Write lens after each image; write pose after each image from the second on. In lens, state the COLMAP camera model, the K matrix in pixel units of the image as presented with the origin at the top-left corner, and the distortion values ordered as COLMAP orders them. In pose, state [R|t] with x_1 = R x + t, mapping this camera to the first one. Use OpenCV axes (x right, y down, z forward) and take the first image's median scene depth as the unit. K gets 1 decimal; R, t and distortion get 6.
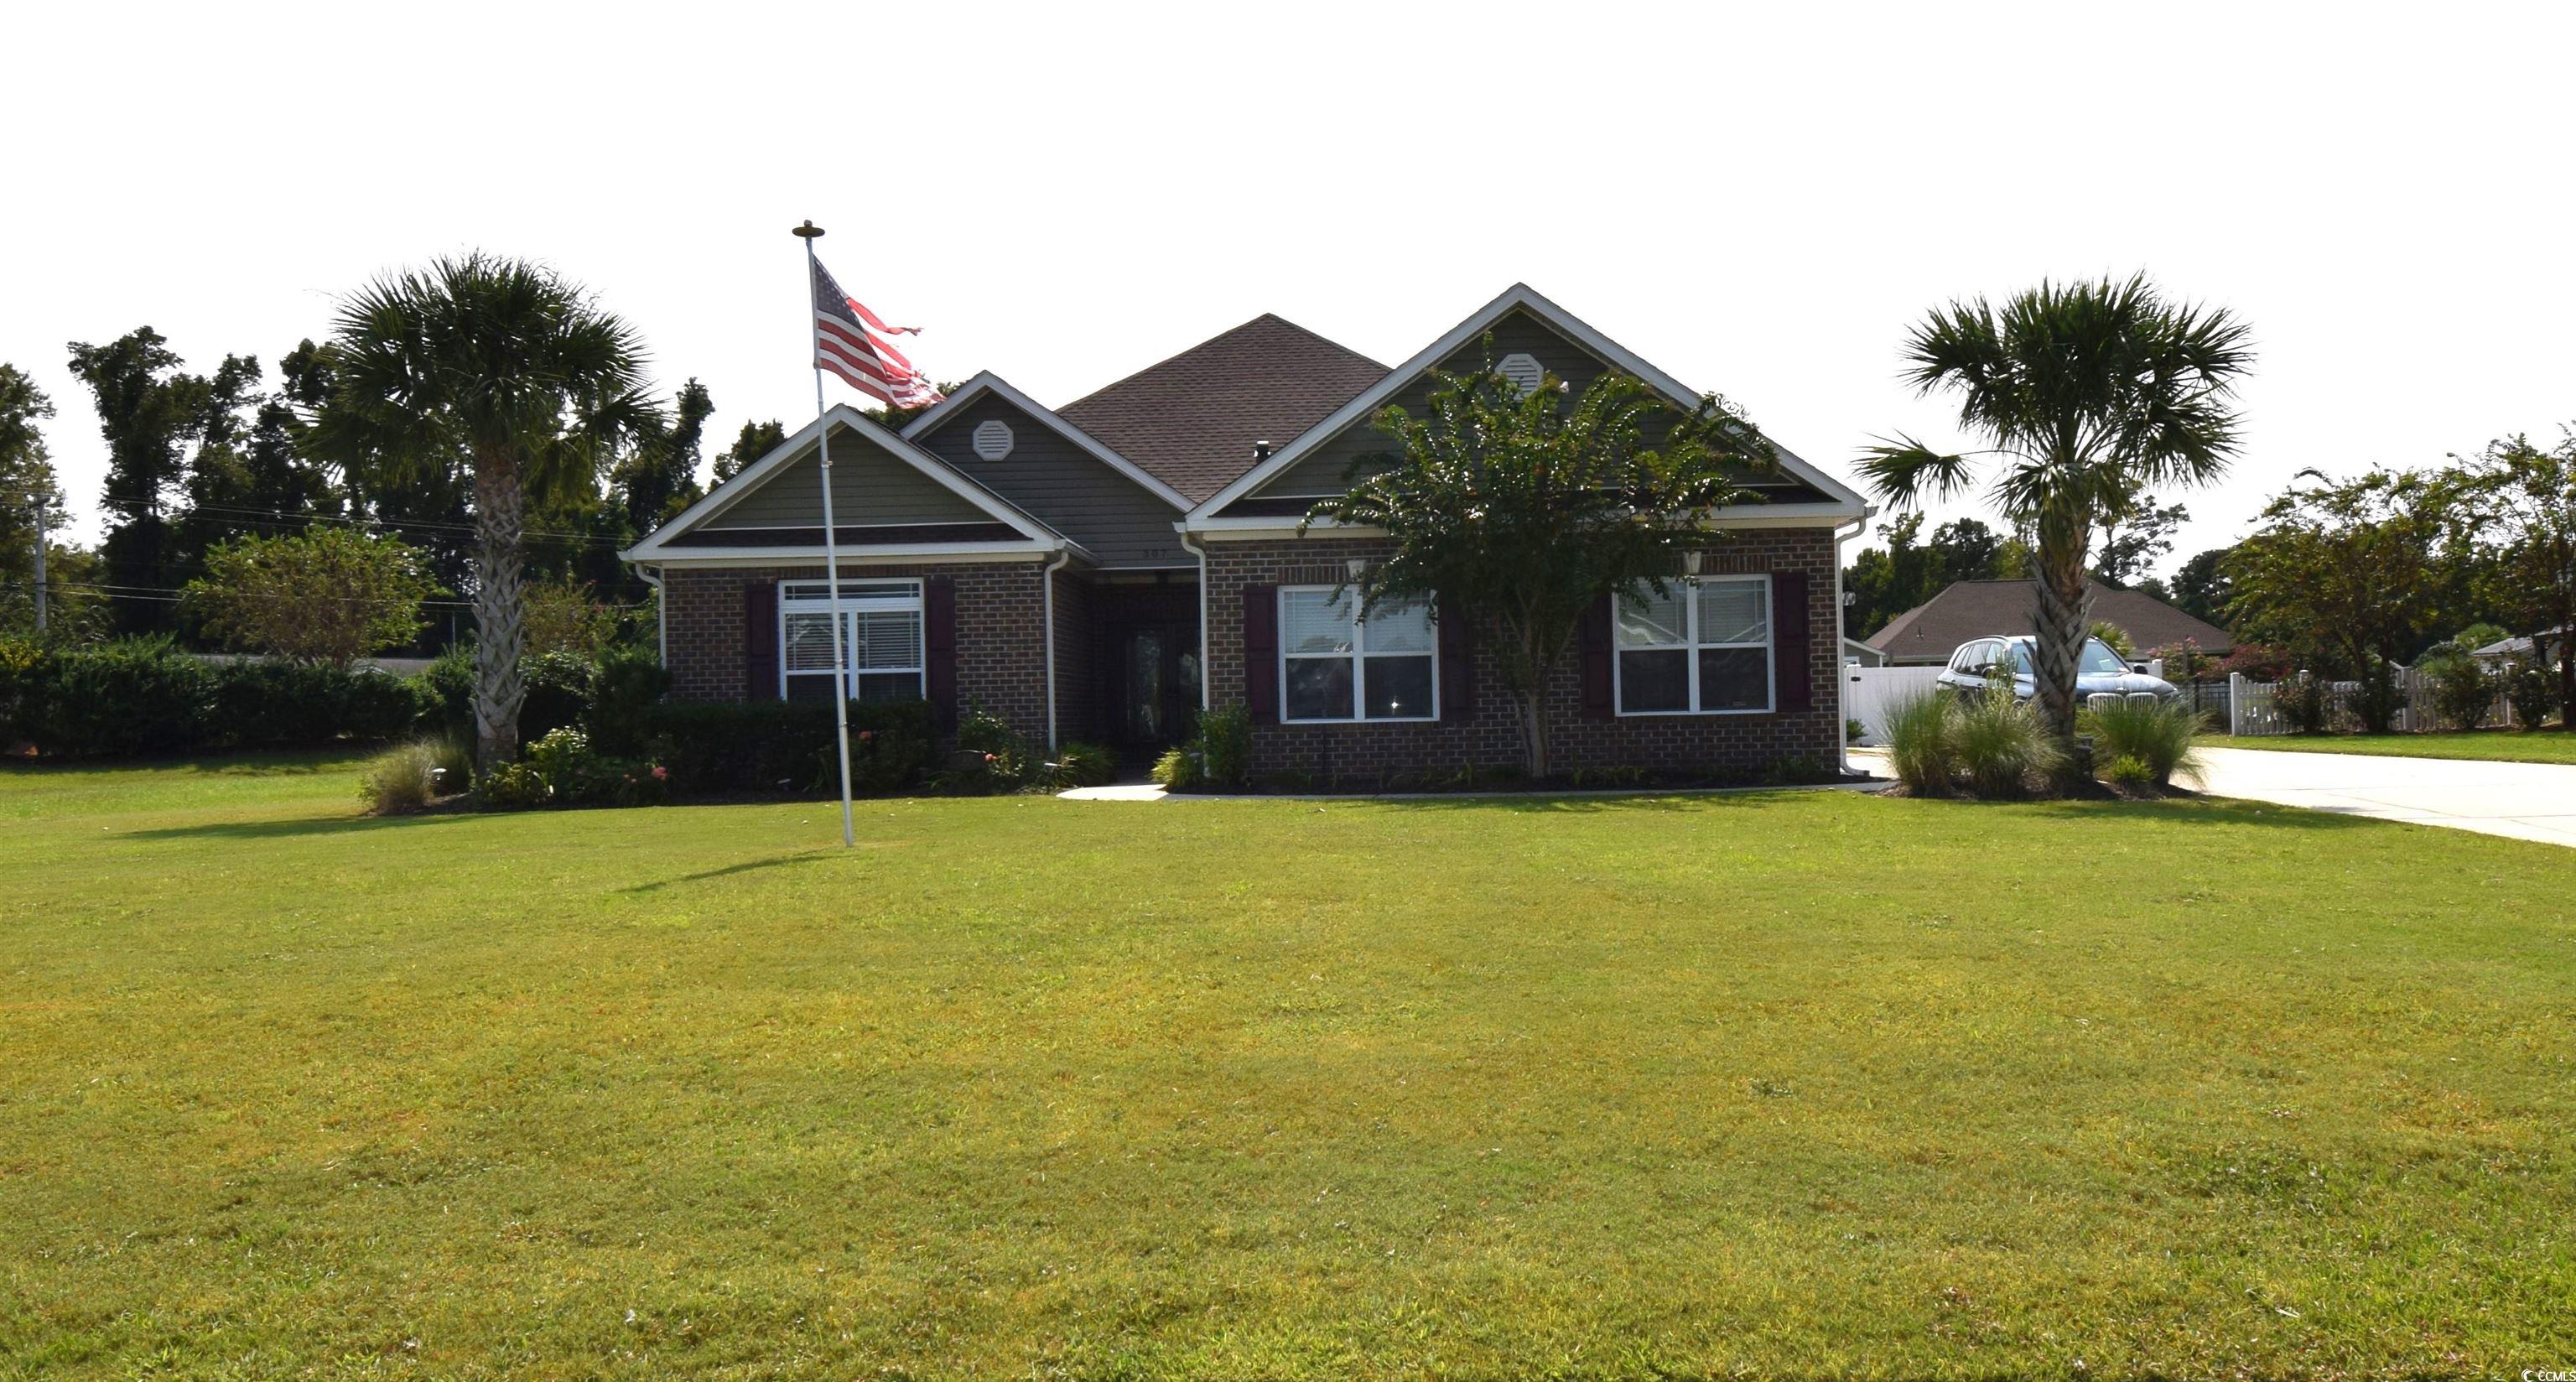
lens RADIAL K [[1885.2, 0, 1295.2], [0, 1885.2, 673.0], [0, 0, 1]] dist [0.011120, 0.003858]
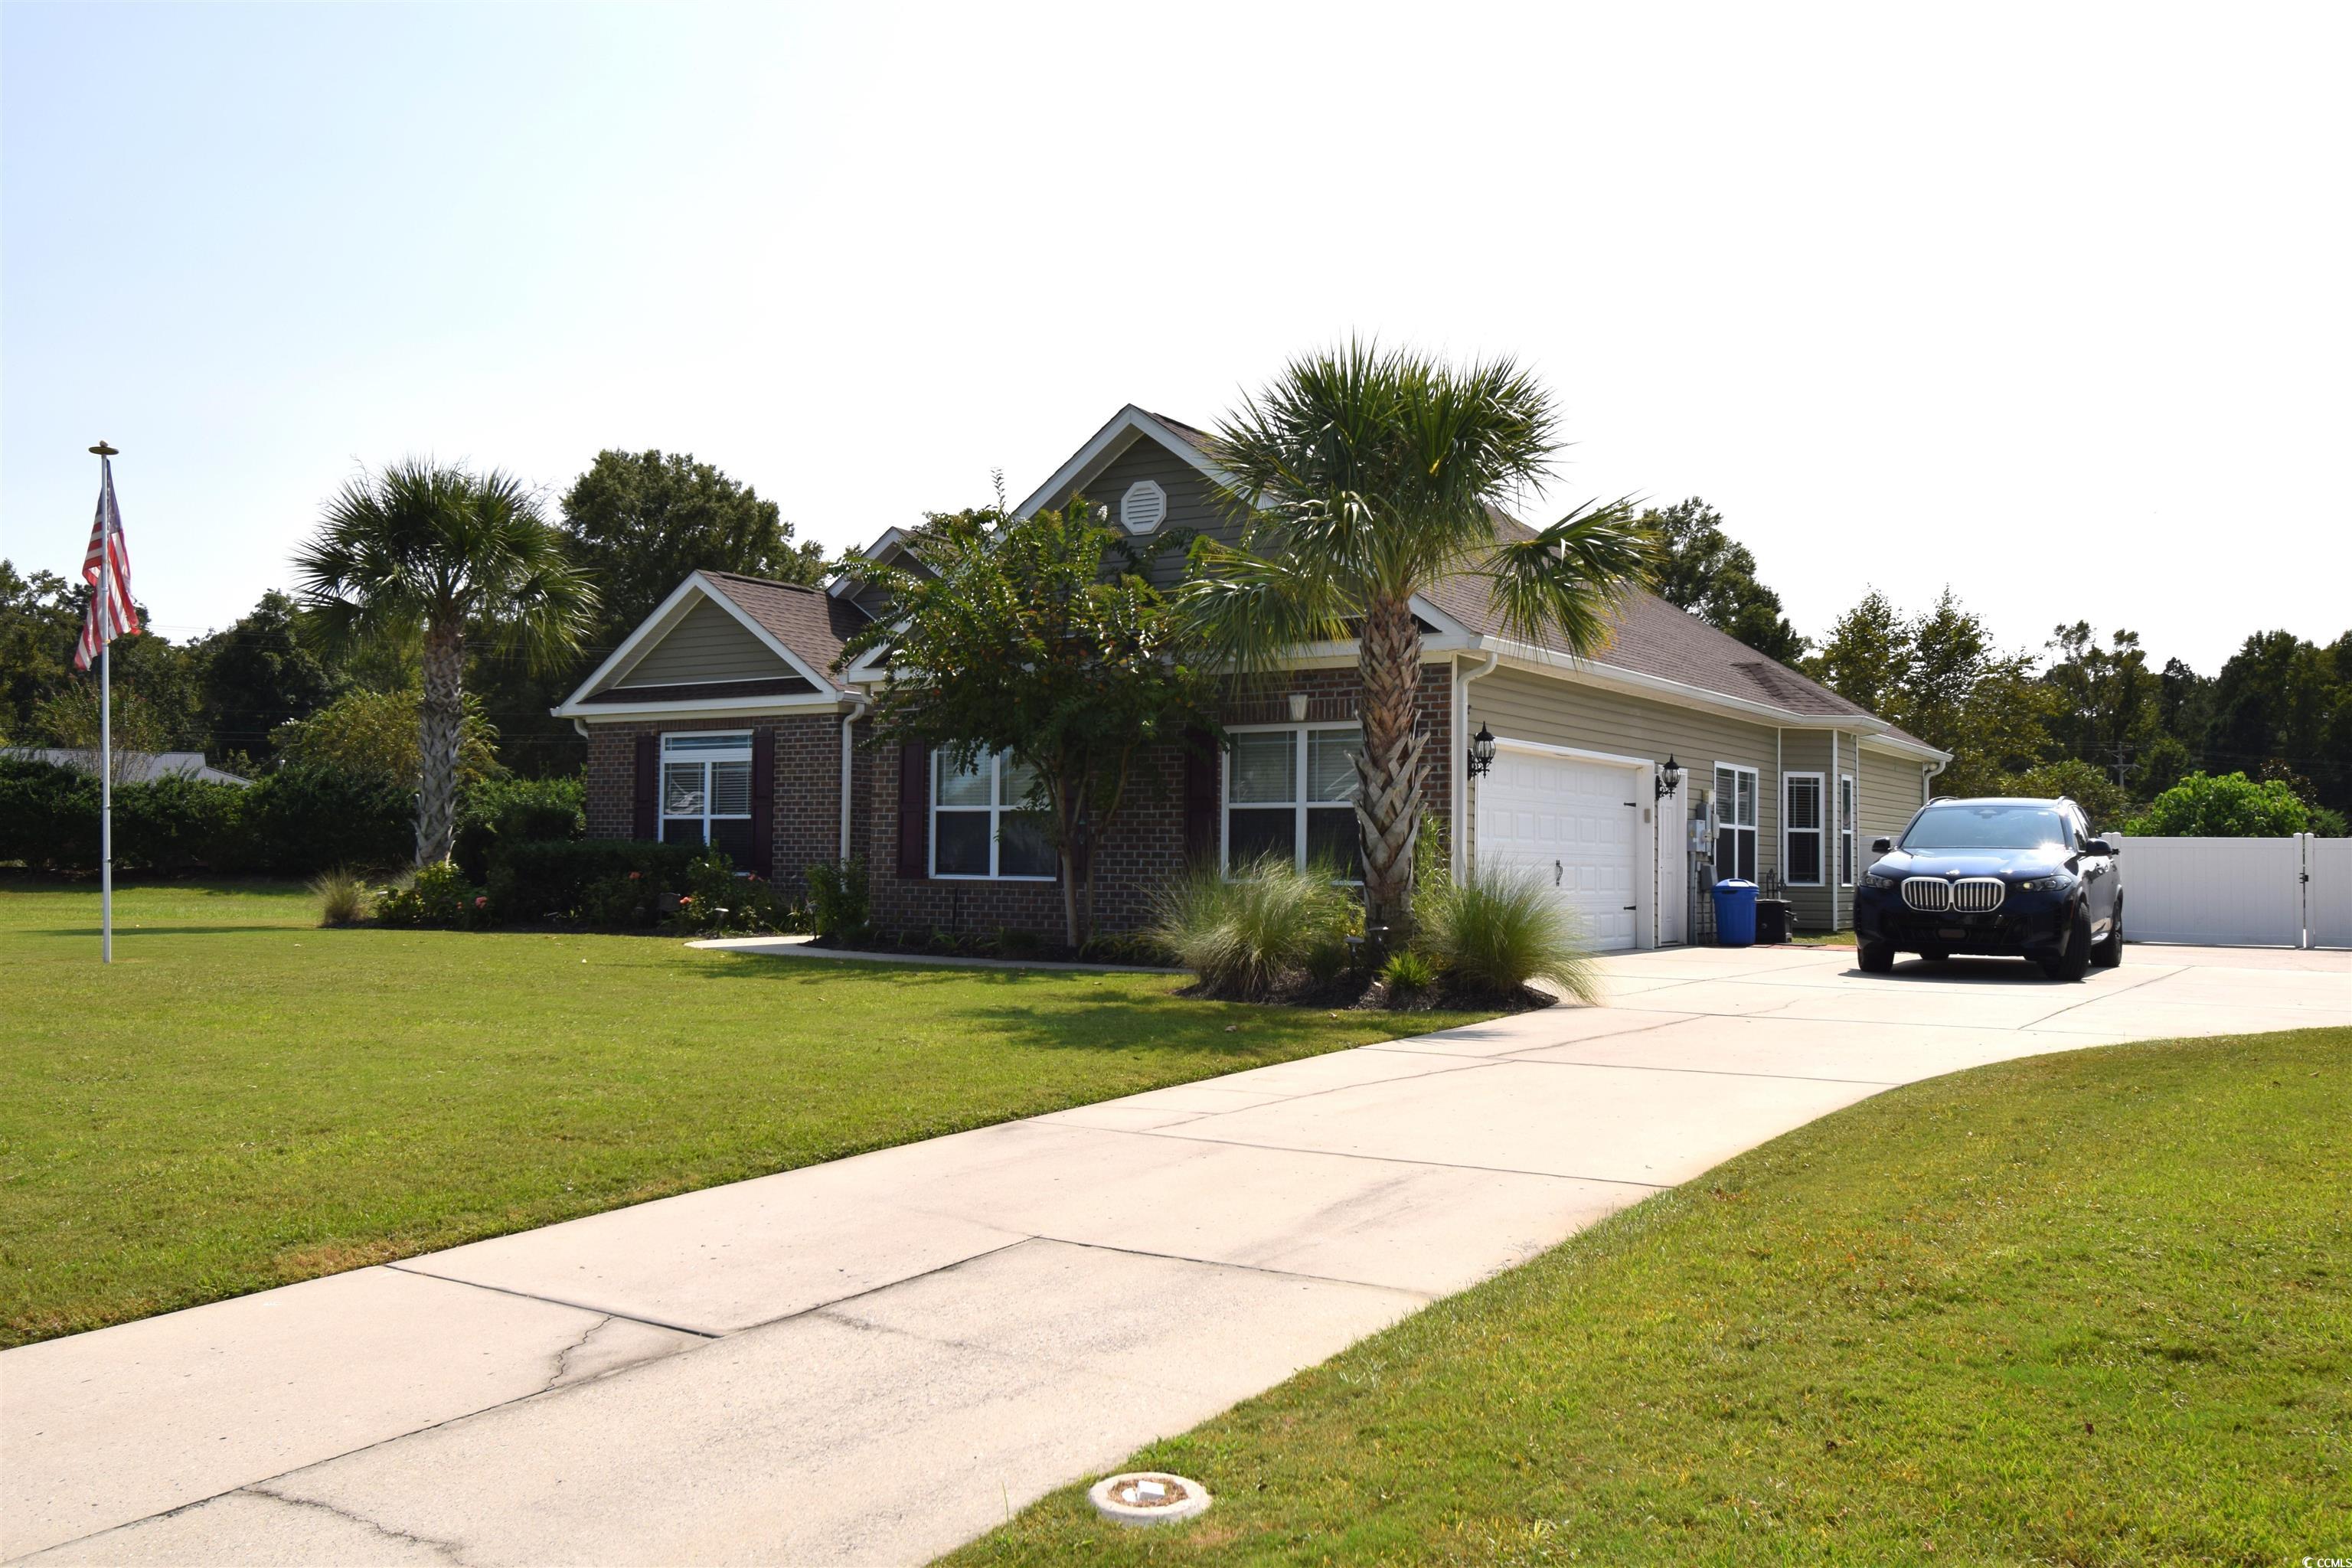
lens RADIAL K [[2026.0, 0, 1176.1], [0, 2026.0, 786.3], [0, 0, 1]] dist [0.006122, 0.004828]
pose [[0.836482, 0.009379, -0.547914, 0.629913], [-0.018090, 0.999781, -0.010503, -0.011164], [0.547696, 0.018697, 0.836468, 0.180438]]
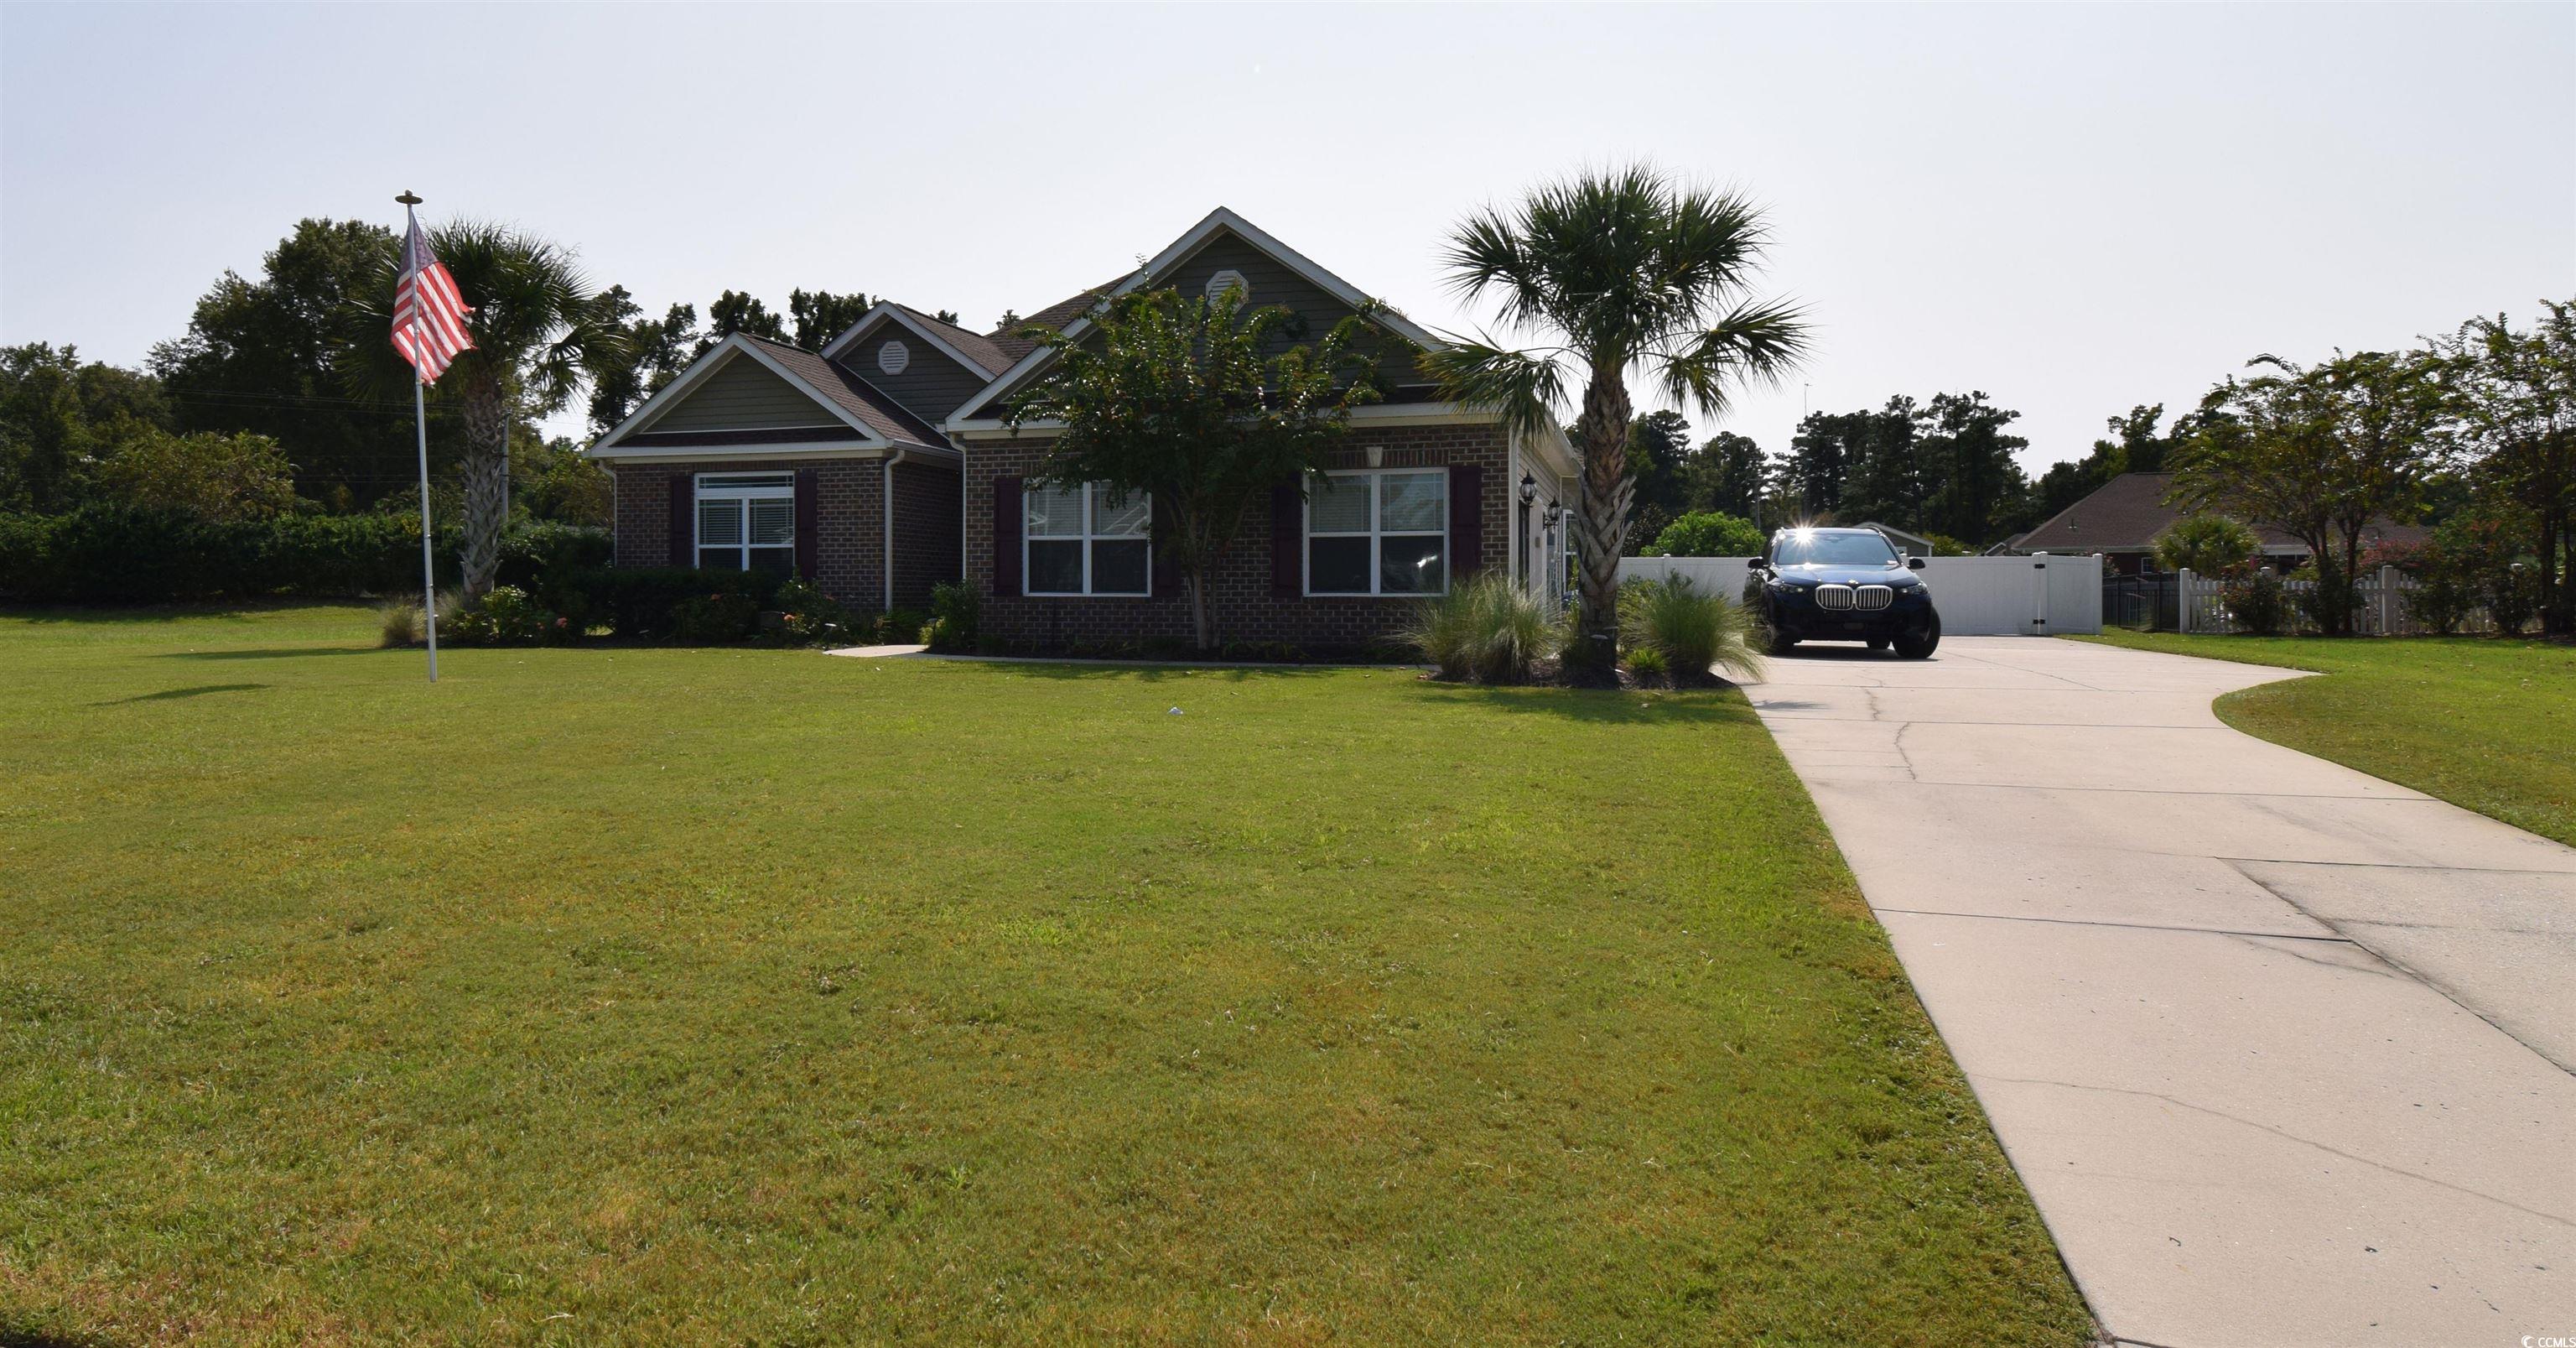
lens RADIAL K [[1599.0, 0, 1238.5], [0, 1599.0, 576.8], [0, 0, 1]] dist [0.016432, -0.001648]
pose [[0.951580, 0.020297, -0.306731, 0.402413], [-0.015334, 0.999710, 0.018580, -0.005246], [0.307019, -0.012977, 0.951615, 0.092326]]
